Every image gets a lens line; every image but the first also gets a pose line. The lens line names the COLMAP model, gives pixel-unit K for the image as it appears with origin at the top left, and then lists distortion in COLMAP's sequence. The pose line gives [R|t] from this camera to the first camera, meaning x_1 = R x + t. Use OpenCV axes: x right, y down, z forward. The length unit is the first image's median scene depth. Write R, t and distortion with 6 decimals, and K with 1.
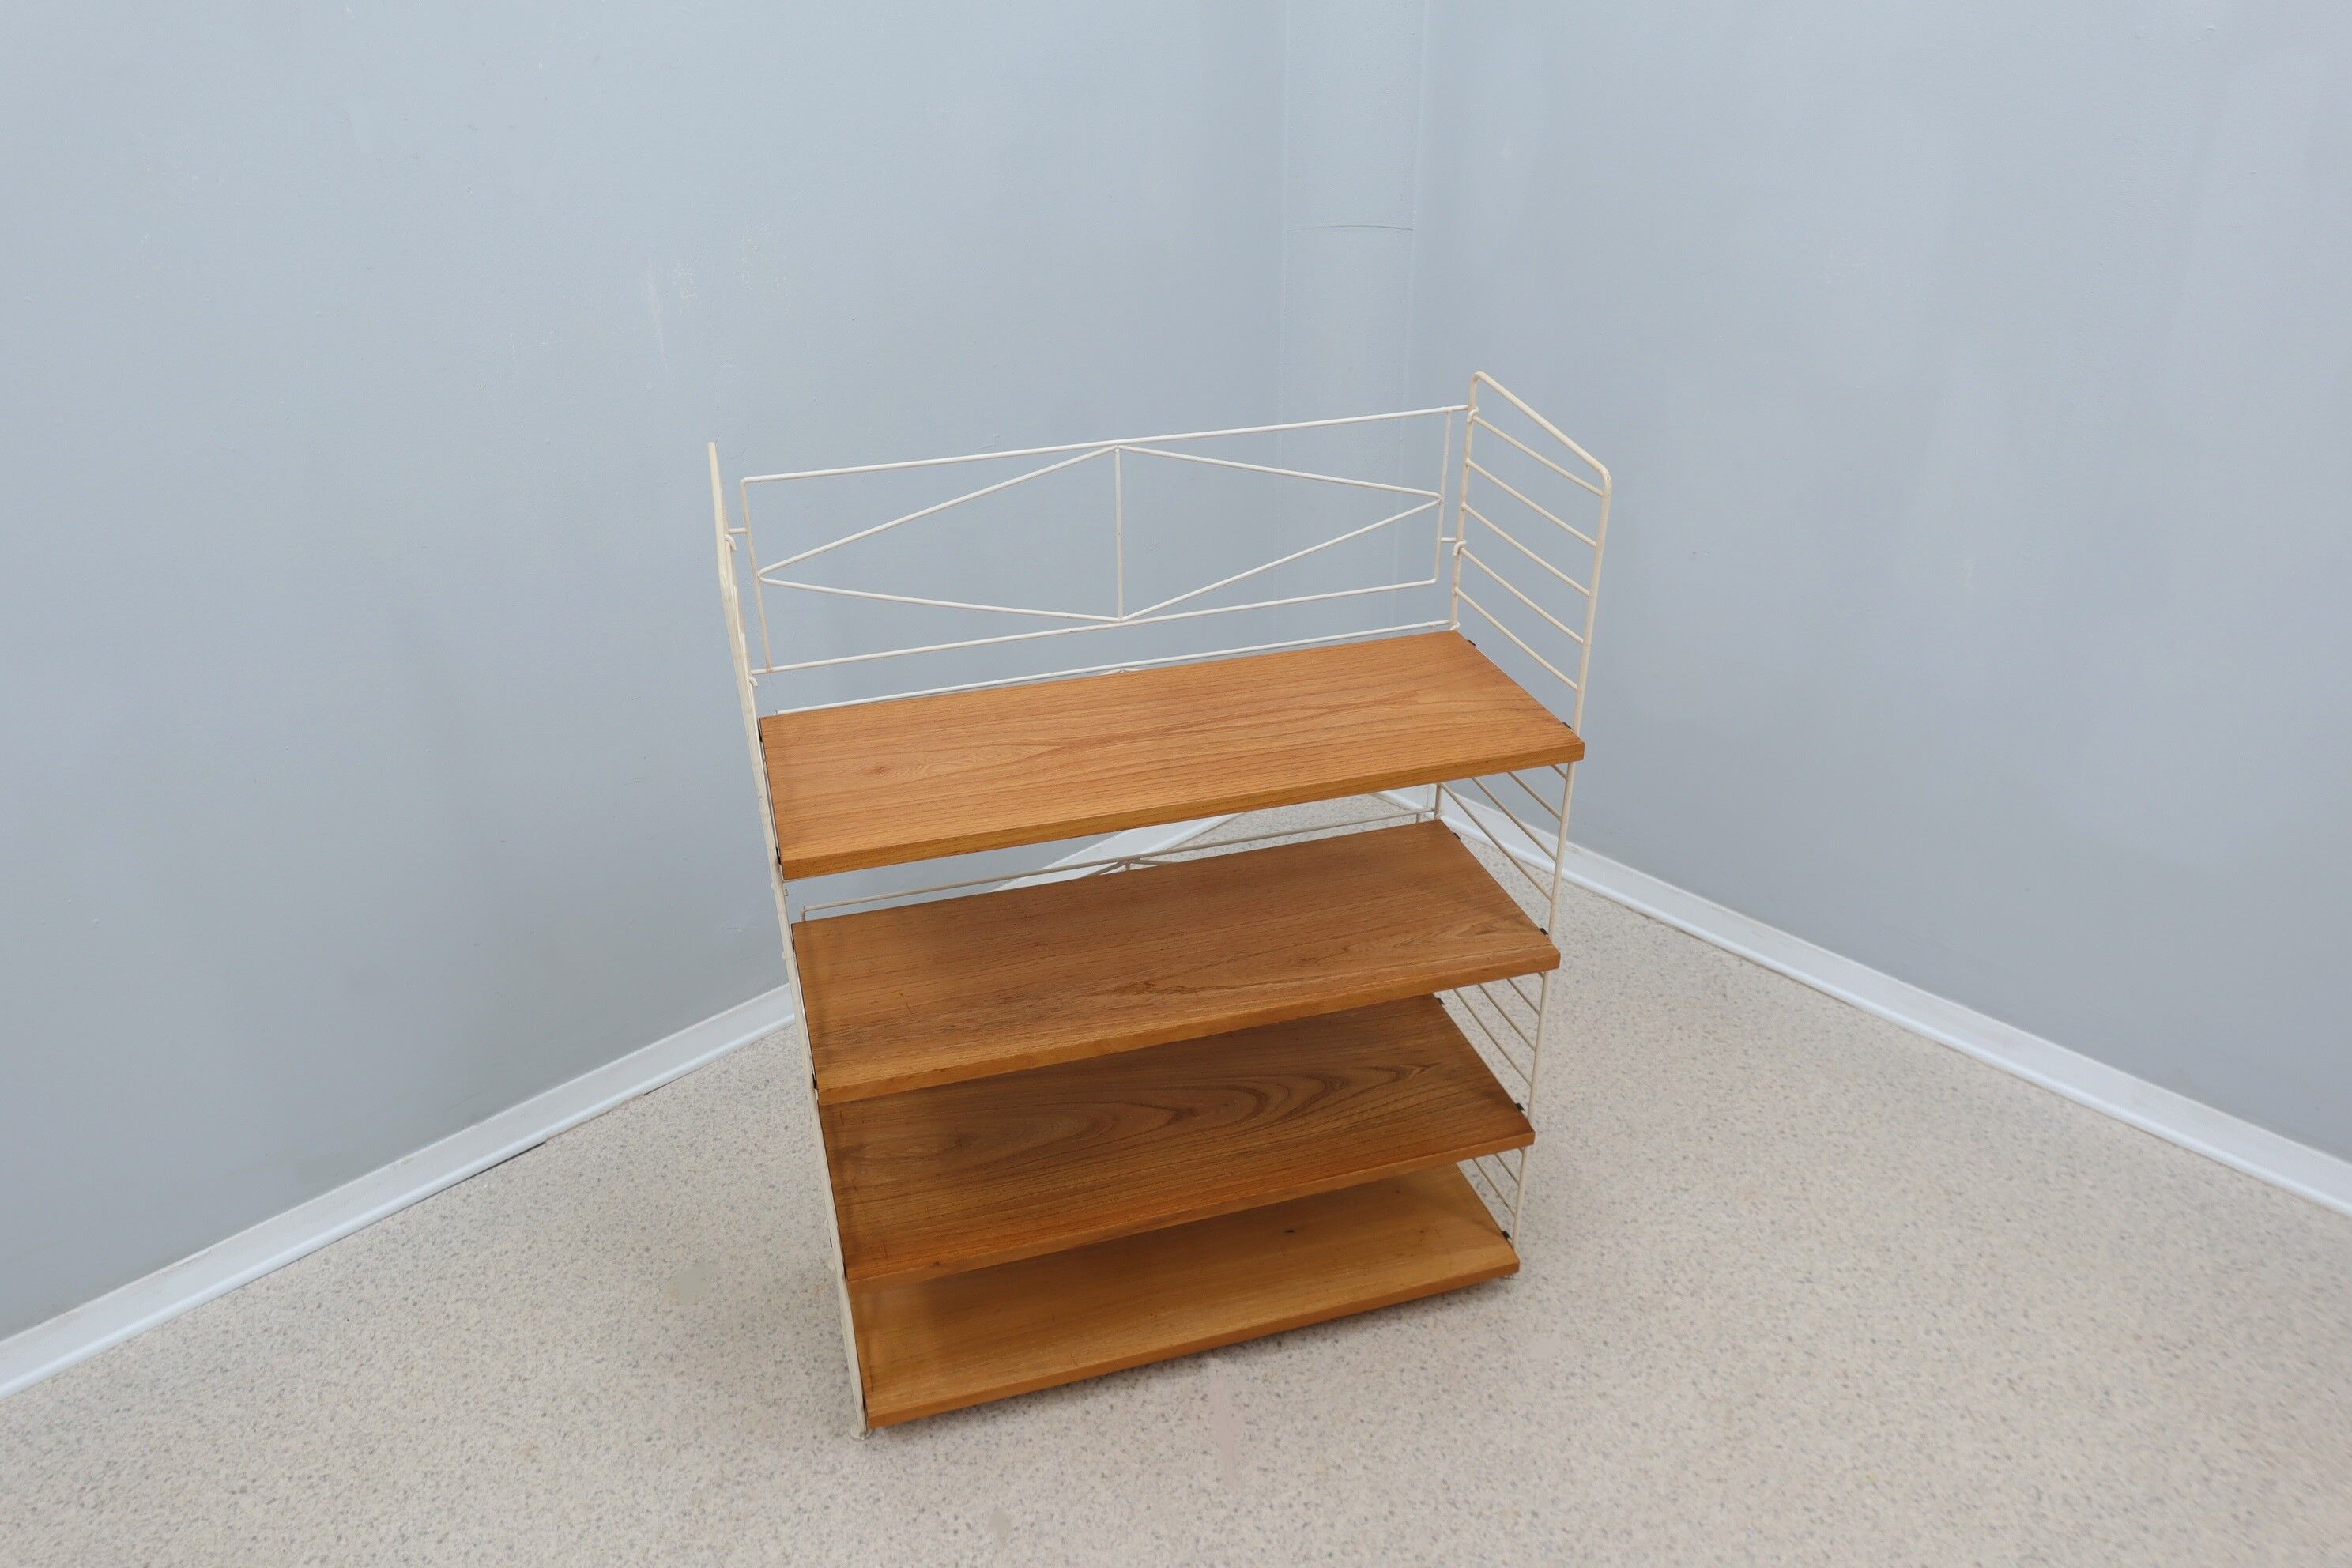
lens RADIAL K [[1620.1, 0, 1176.0], [0, 1620.1, 784.0], [0, 0, 1]] dist [-0.001434, 0.002401]
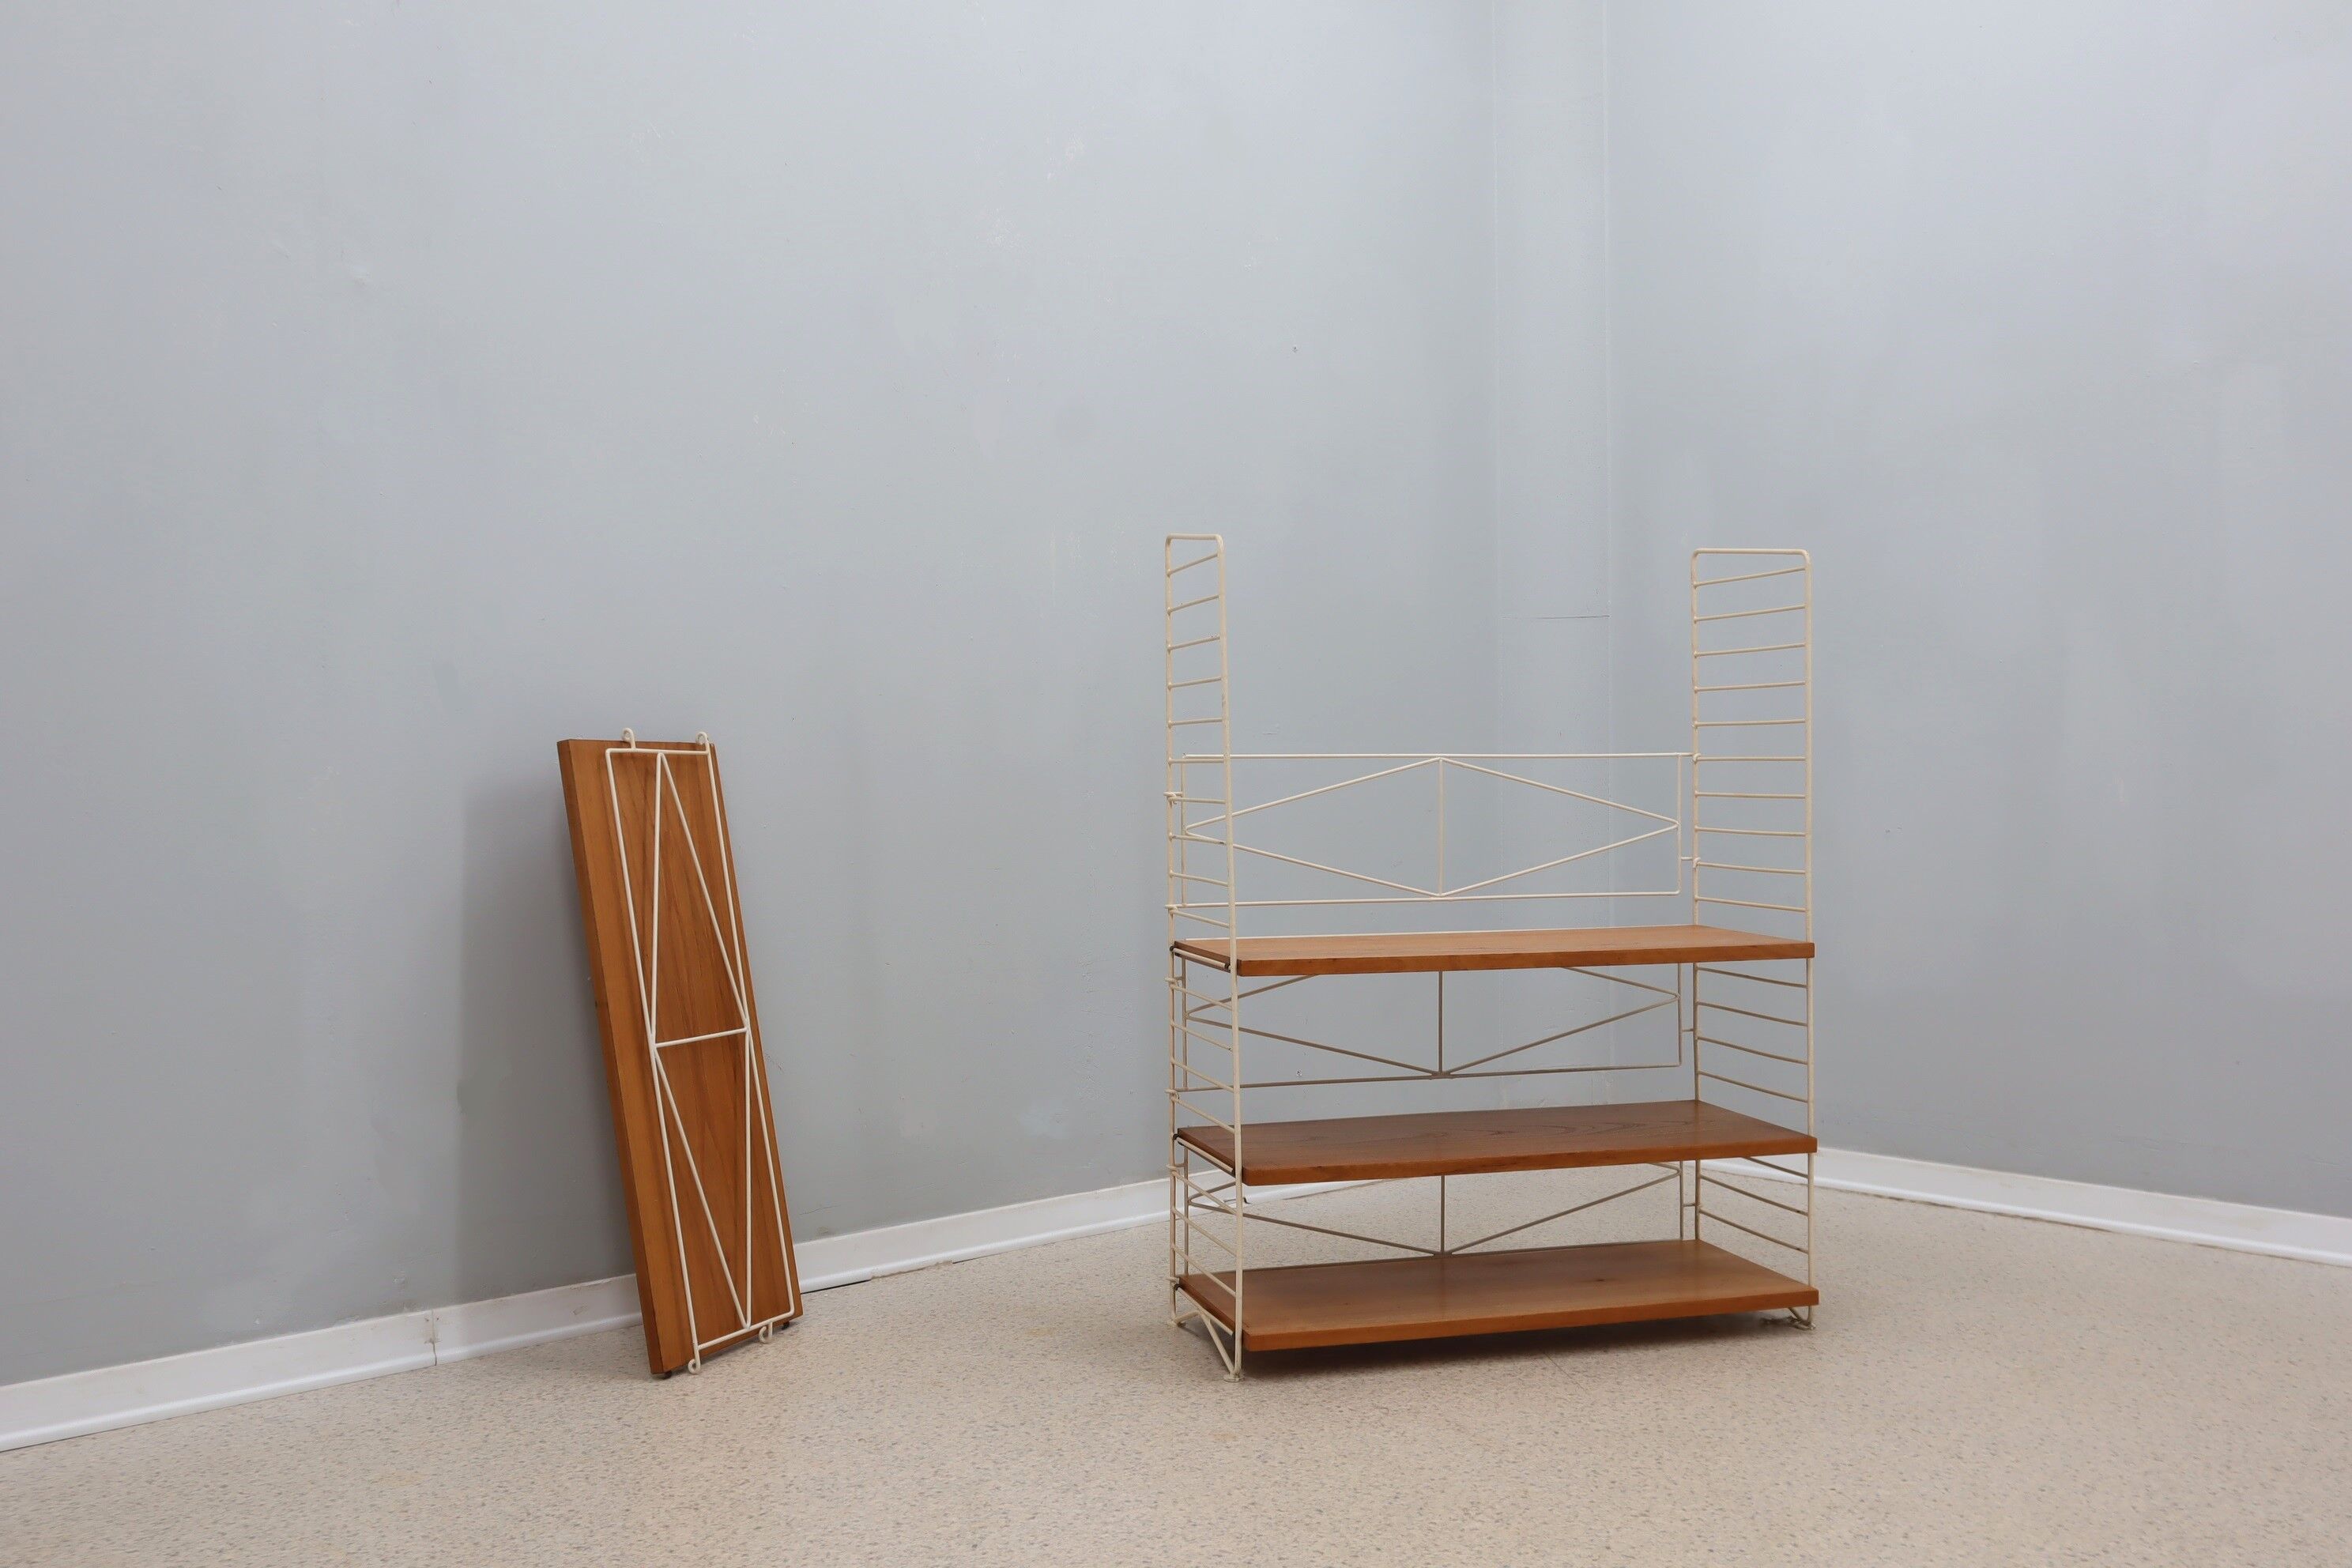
lens RADIAL K [[2127.8, 0, 1176.0], [0, 2127.8, 784.0], [0, 0, 1]] dist [0.000580, 0.006930]
pose [[0.999939, 0.002285, -0.010763, -0.222112], [-0.007050, 0.884100, -0.467244, 0.724649], [0.008447, 0.467292, 0.884063, -0.458865]]
